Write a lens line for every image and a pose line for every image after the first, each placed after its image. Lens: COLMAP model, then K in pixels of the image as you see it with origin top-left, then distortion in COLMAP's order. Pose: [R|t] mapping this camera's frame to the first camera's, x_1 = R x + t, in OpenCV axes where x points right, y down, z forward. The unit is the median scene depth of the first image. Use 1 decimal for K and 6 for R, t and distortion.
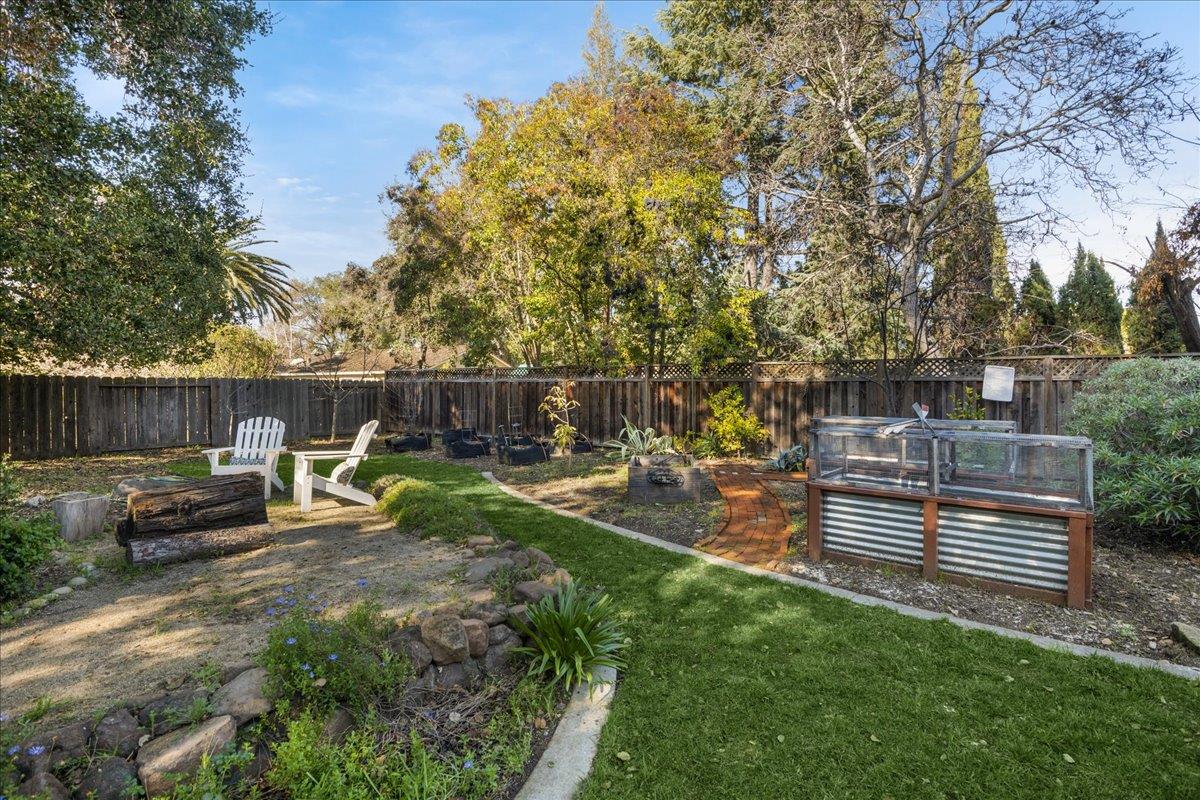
lens RADIAL K [[545.4, 0, 597.6], [0, 545.4, 393.0], [0, 0, 1]] dist [0.000841, -0.023353]
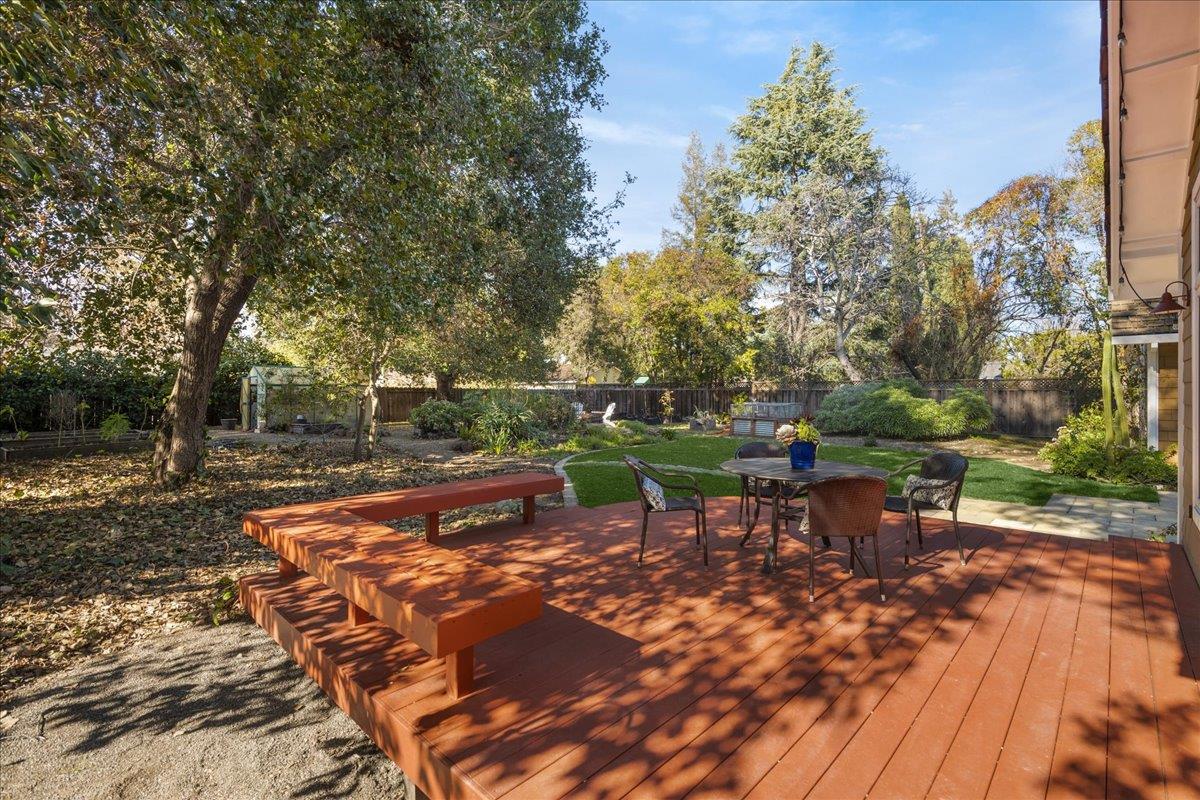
lens RADIAL K [[545.4, 0, 597.6], [0, 545.4, 393.0], [0, 0, 1]] dist [0.000841, -0.023353]
pose [[0.981737, 0.002736, -0.190221, 0.074417], [-0.004797, 0.999935, -0.010379, 0.014992], [0.190180, 0.011102, 0.981686, -1.205950]]
